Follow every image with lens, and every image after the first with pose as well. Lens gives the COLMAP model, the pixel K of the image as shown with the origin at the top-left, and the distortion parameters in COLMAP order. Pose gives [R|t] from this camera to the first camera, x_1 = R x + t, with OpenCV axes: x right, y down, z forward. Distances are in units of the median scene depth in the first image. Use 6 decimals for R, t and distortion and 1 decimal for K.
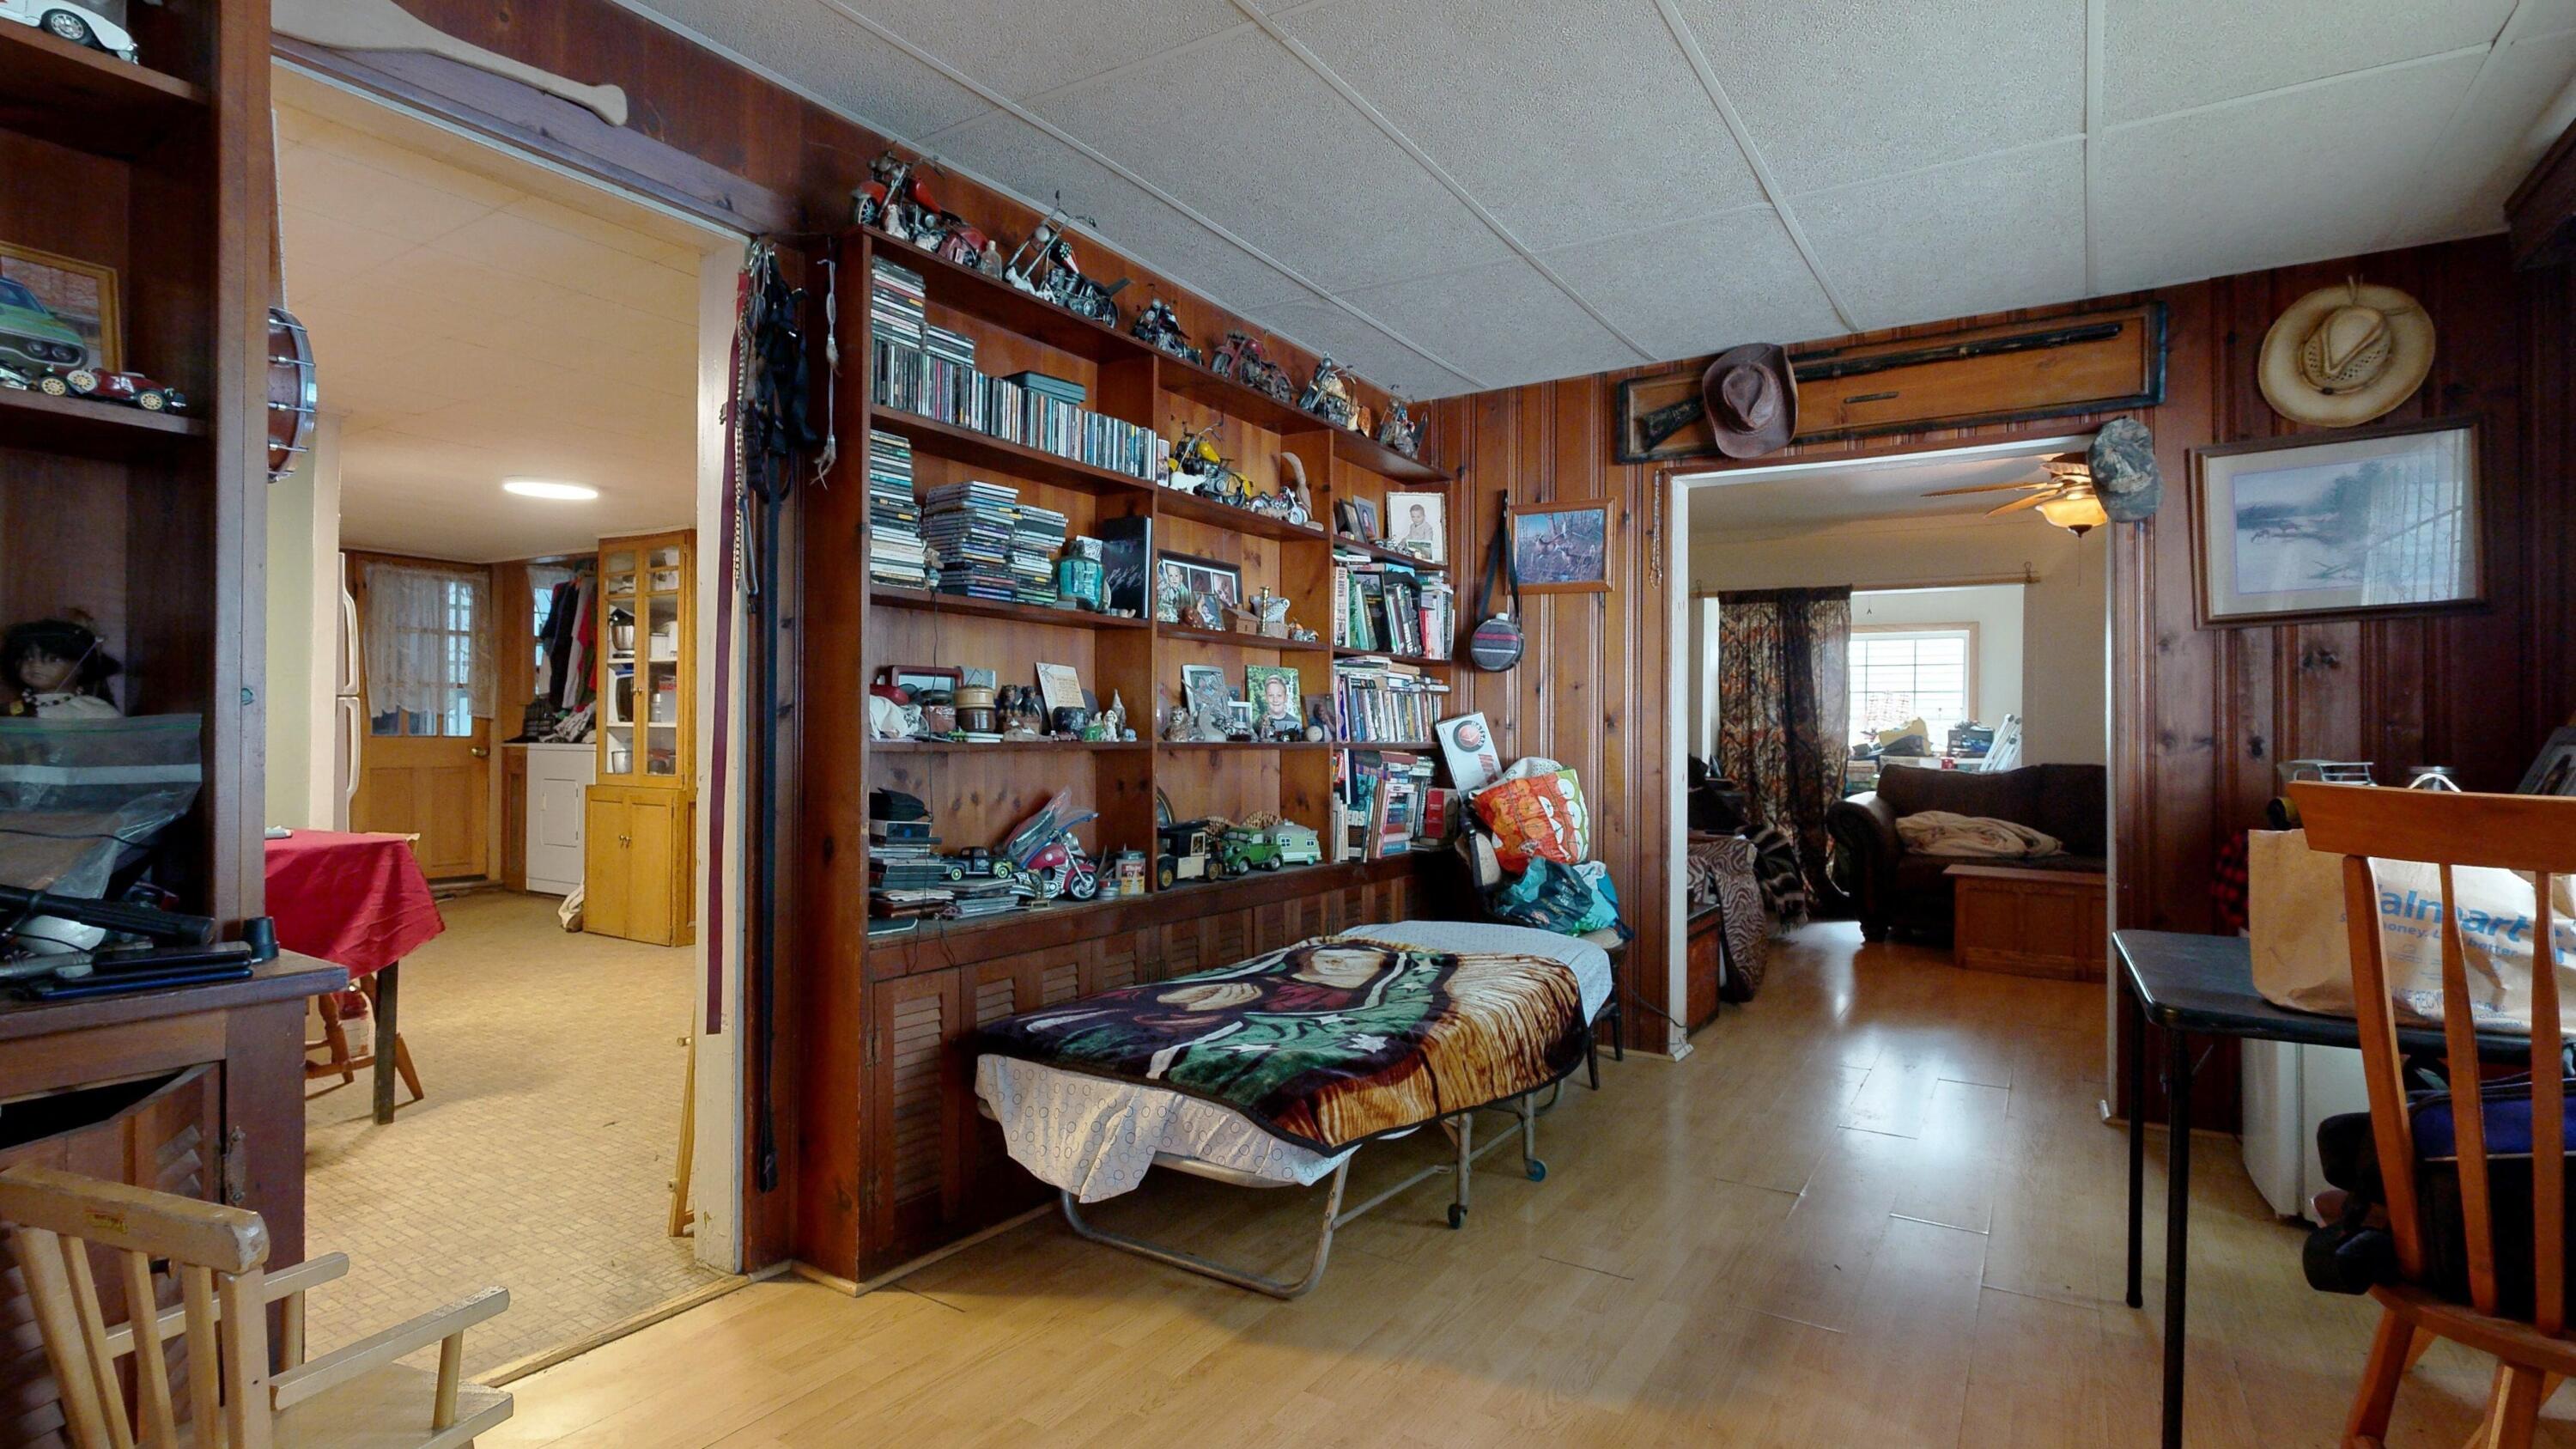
lens RADIAL K [[1226.1, 0, 1288.0], [0, 1226.1, 724.5], [0, 0, 1]] dist [0.000113, -0.000686]
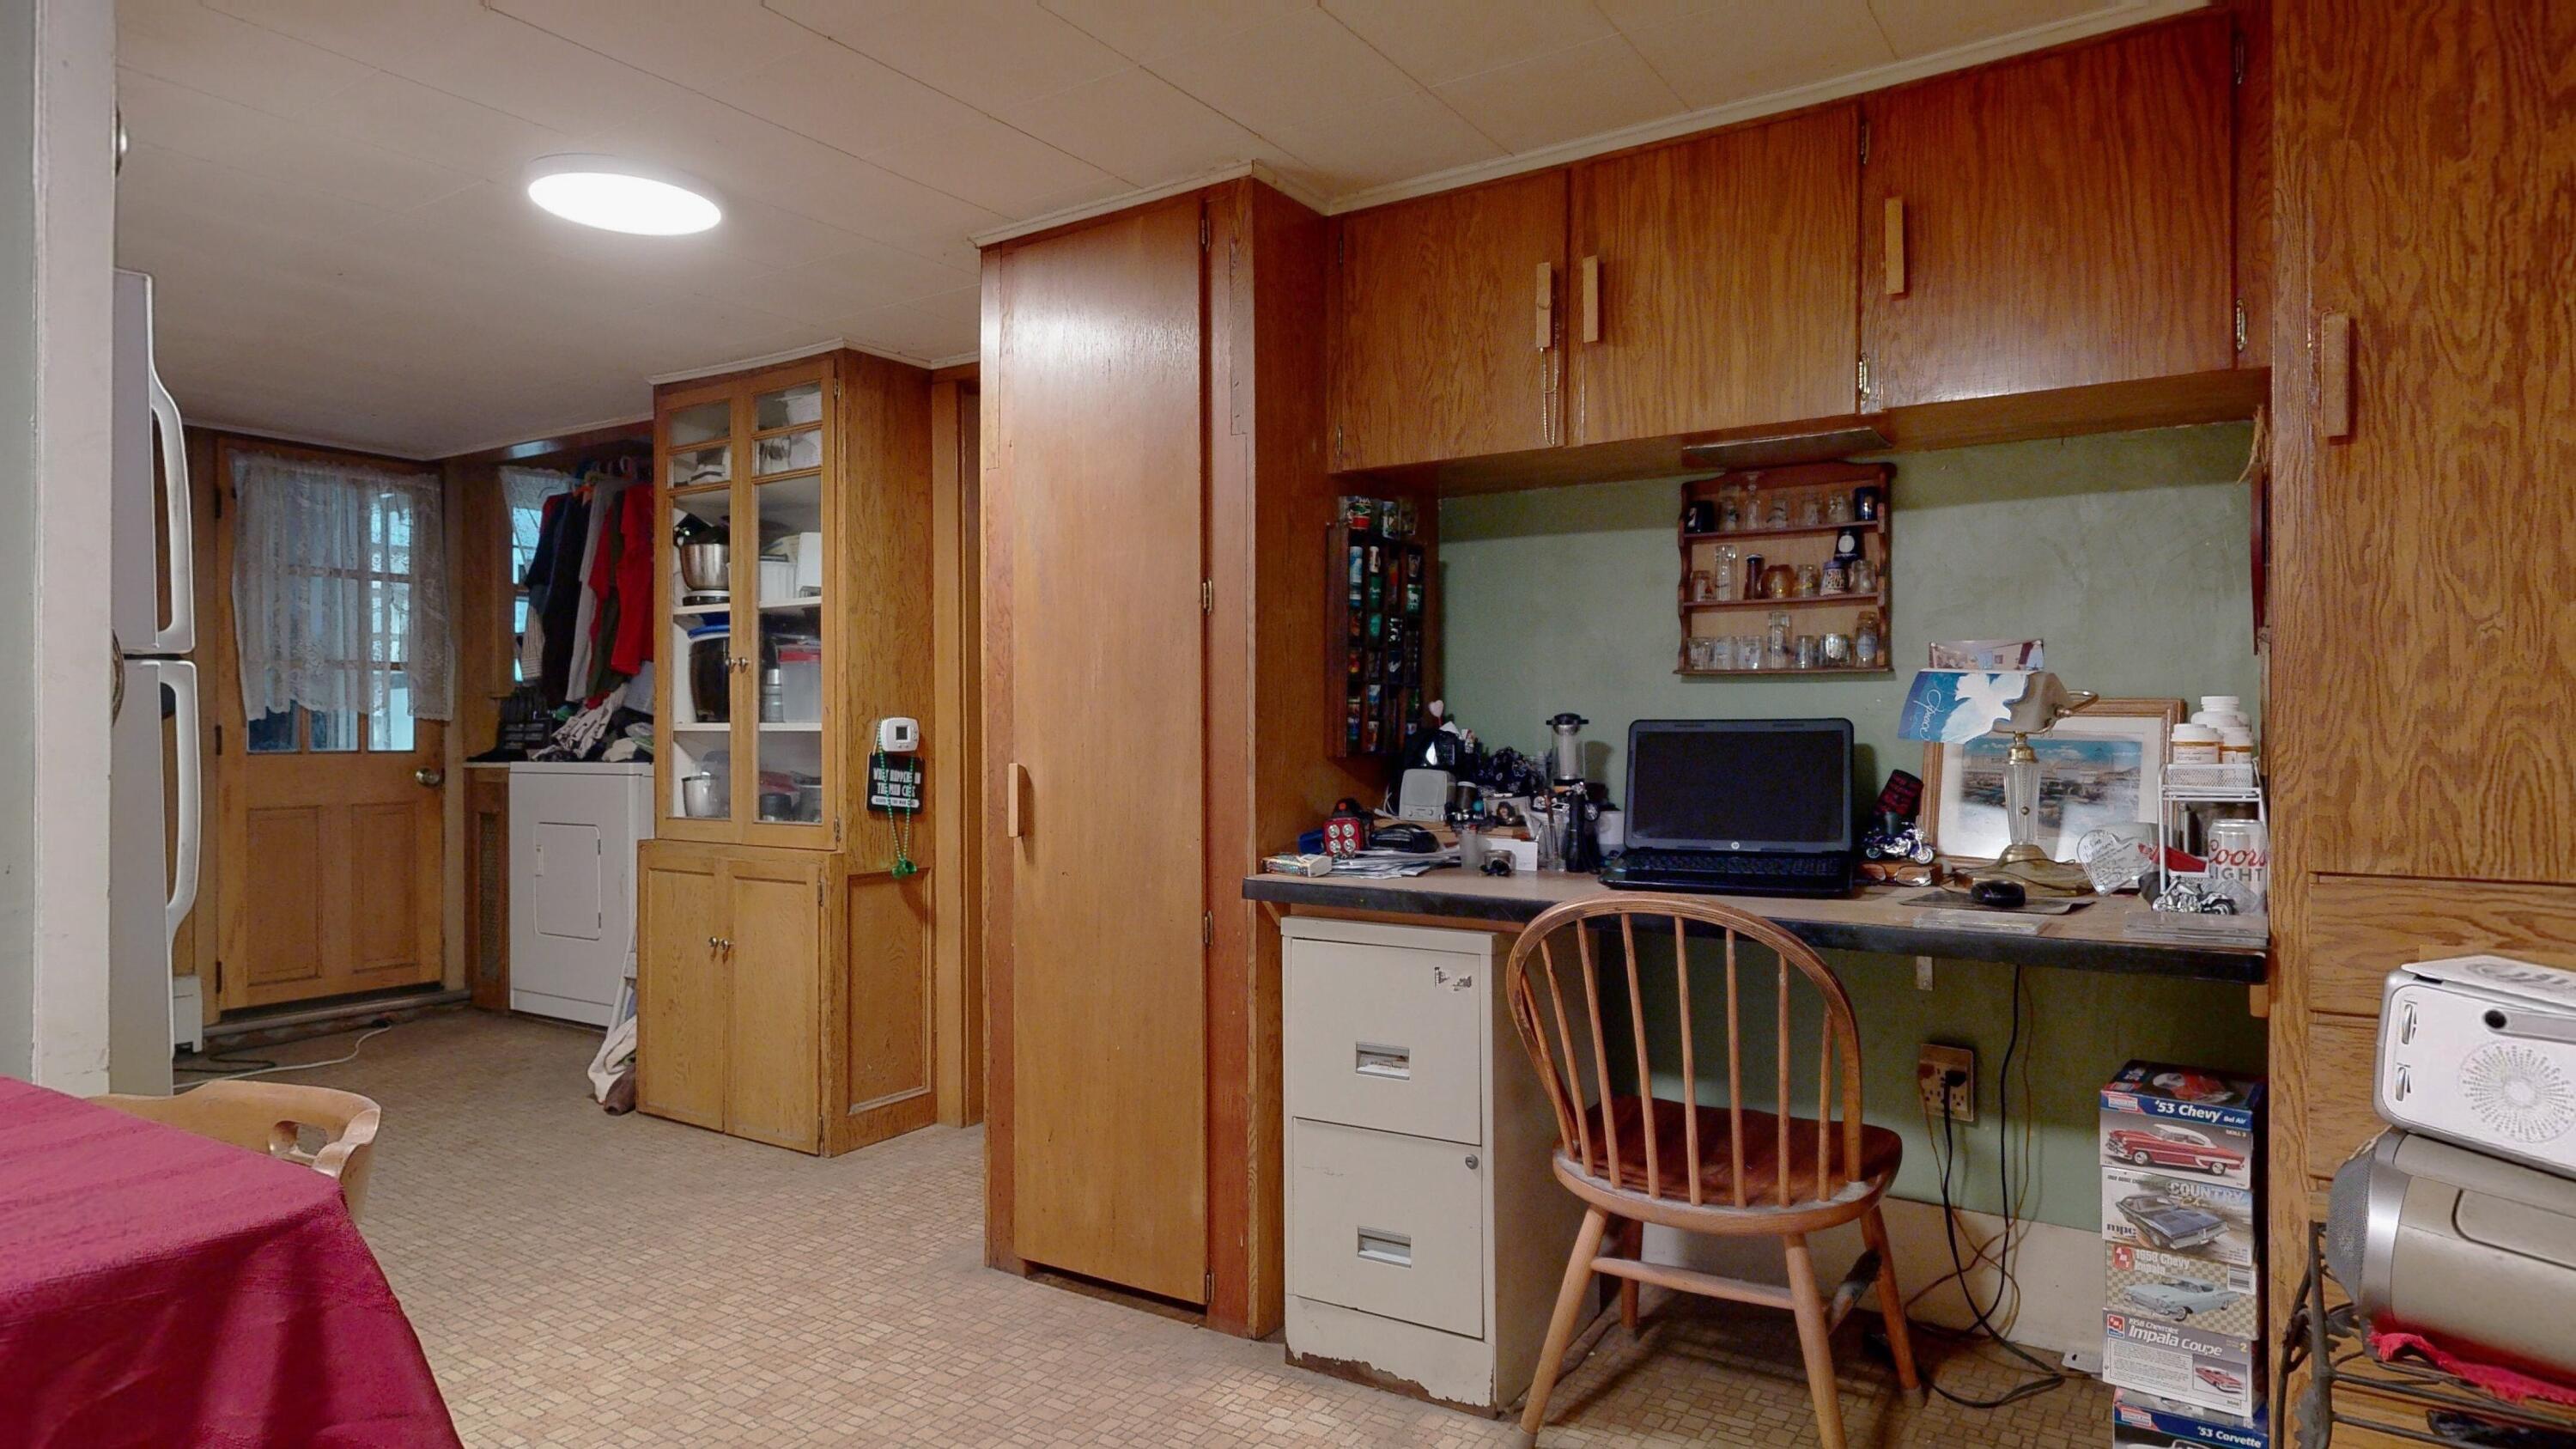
lens RADIAL K [[1403.2, 0, 1288.0], [0, 1403.2, 724.5], [0, 0, 1]] dist [-0.011083, 0.000226]
pose [[0.999907, -0.011439, -0.007418, -0.249786], [0.011453, 0.999933, 0.001898, 0.000349], [0.007396, -0.001983, 0.999971, 0.342537]]
